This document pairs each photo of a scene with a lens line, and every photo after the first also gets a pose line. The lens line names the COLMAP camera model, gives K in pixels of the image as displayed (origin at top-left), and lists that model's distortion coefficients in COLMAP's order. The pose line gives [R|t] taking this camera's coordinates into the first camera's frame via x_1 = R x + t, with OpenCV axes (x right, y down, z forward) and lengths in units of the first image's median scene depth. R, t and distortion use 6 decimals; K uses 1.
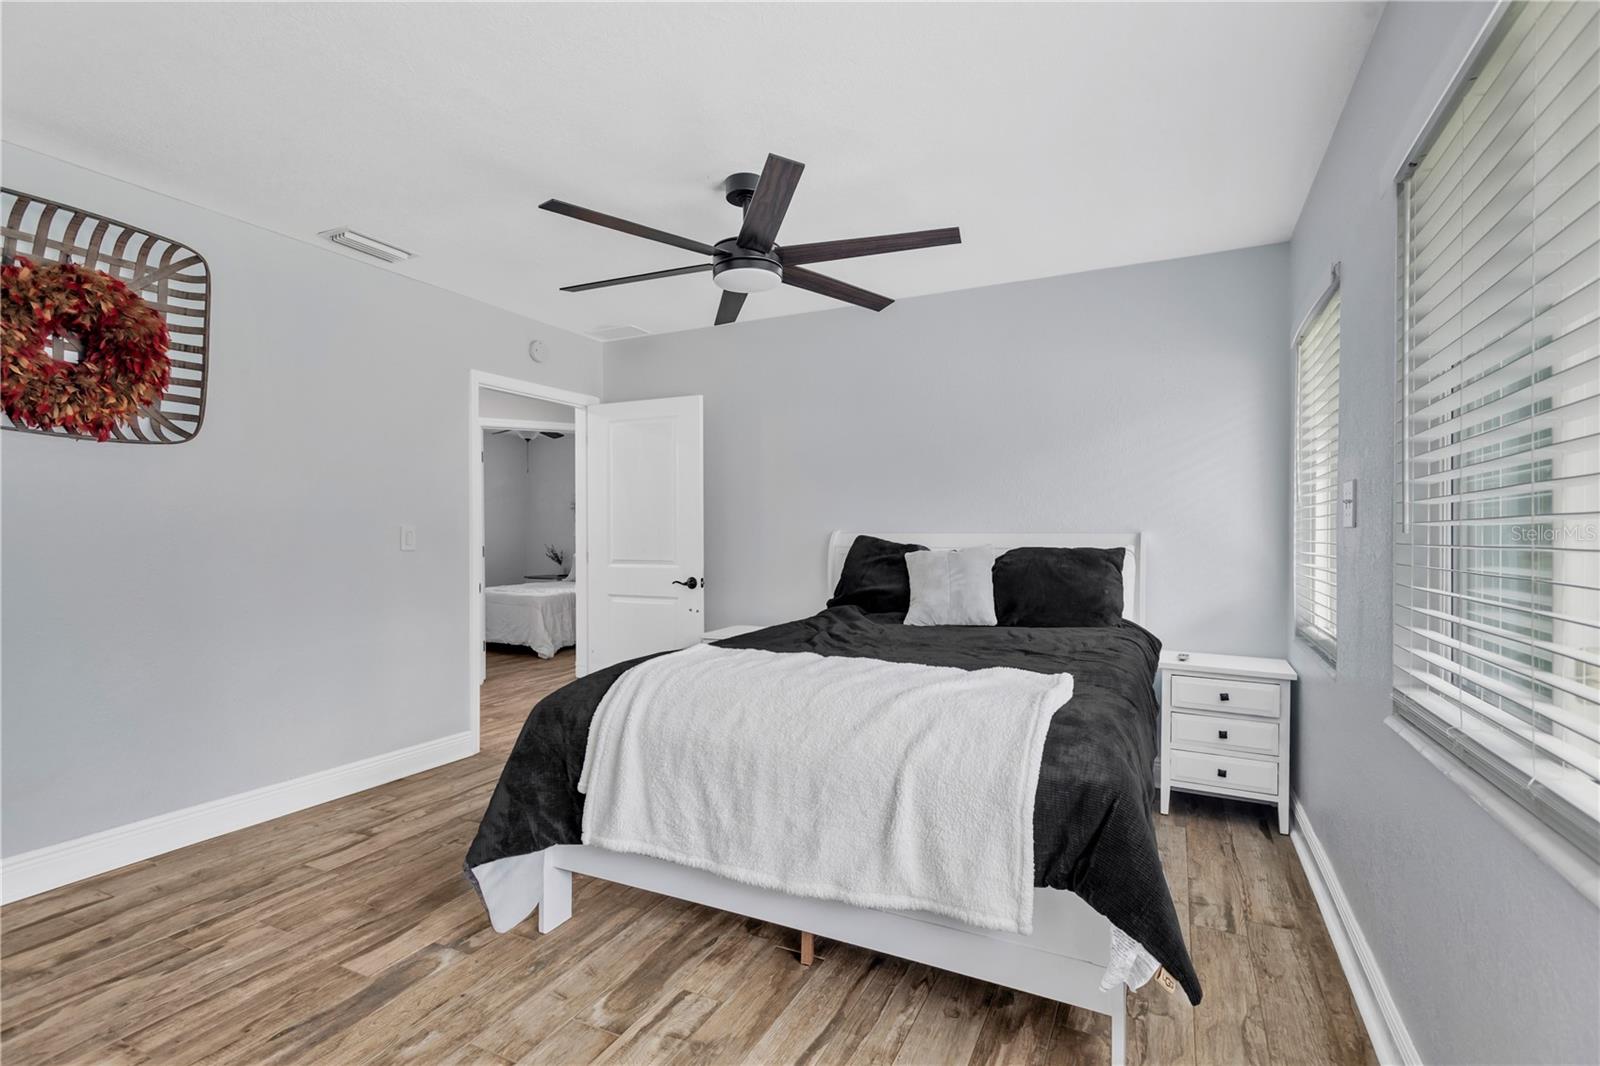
lens RADIAL K [[749.1, 0, 798.5], [0, 749.1, 539.9], [0, 0, 1]] dist [0.021798, -0.007891]
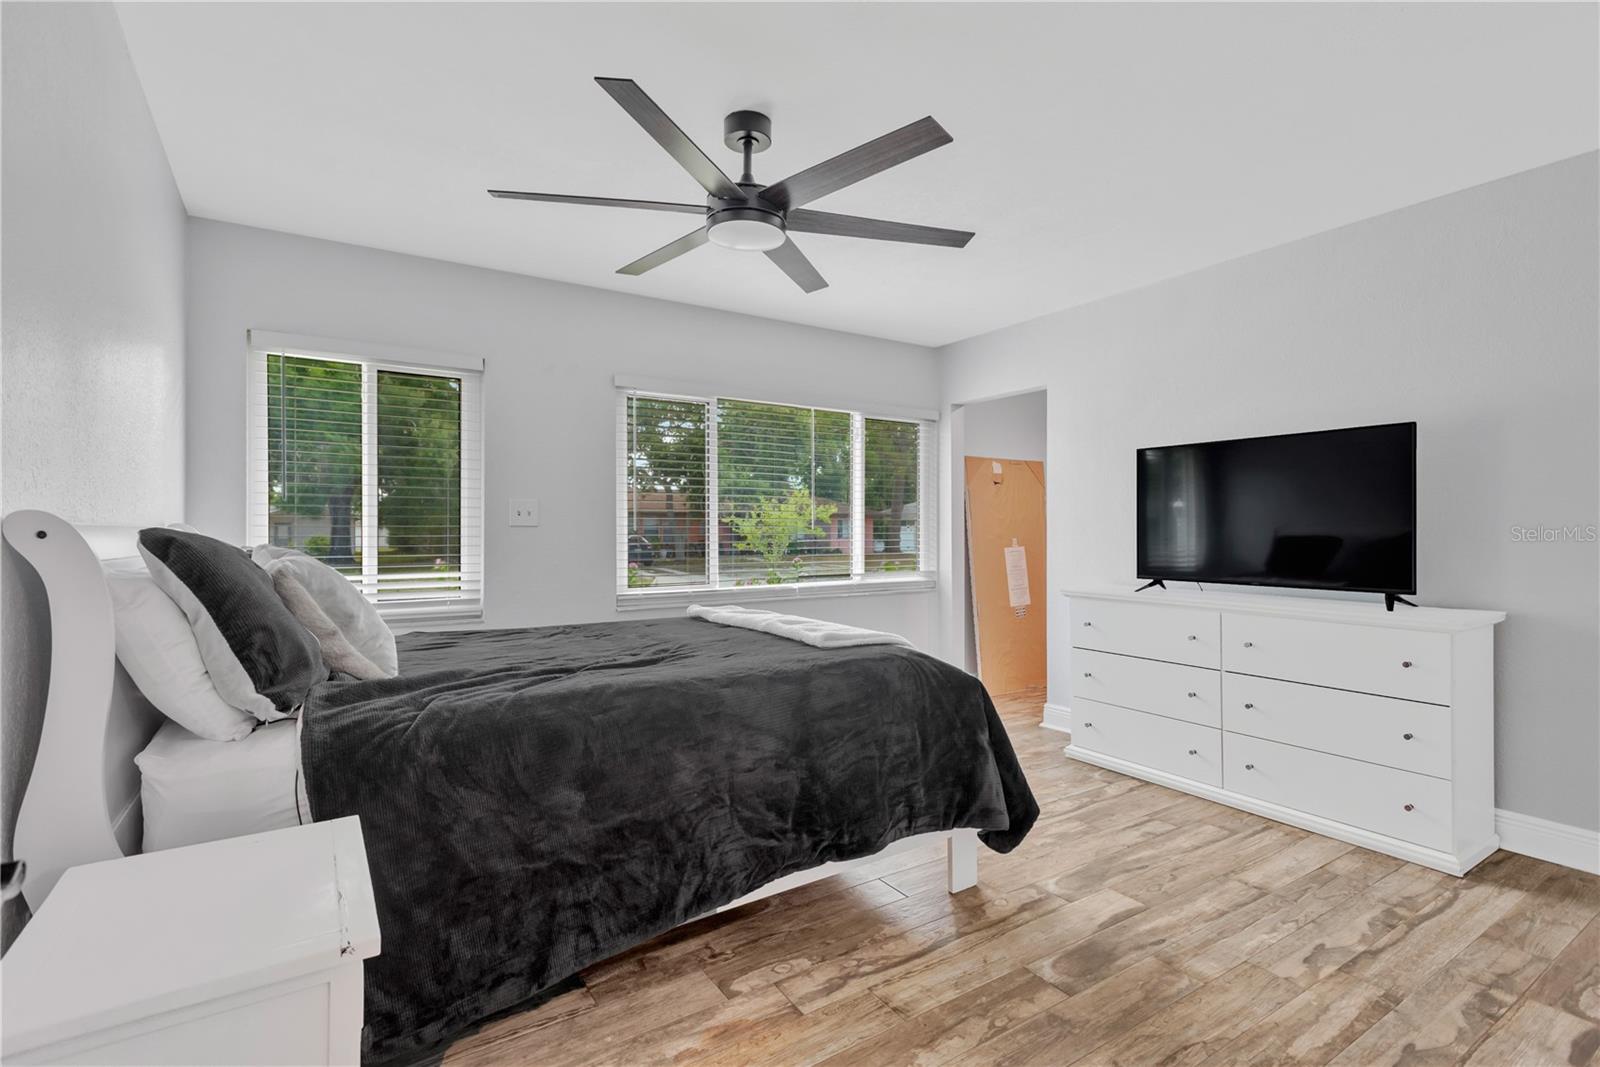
lens RADIAL K [[749.1, 0, 794.5], [0, 749.1, 525.4], [0, 0, 1]] dist [0.021798, -0.007891]
pose [[-0.859154, 0.008736, 0.511643, -0.713303], [0.006241, 0.999959, -0.006595, -0.009224], [-0.511680, -0.002473, -0.859173, 2.179635]]
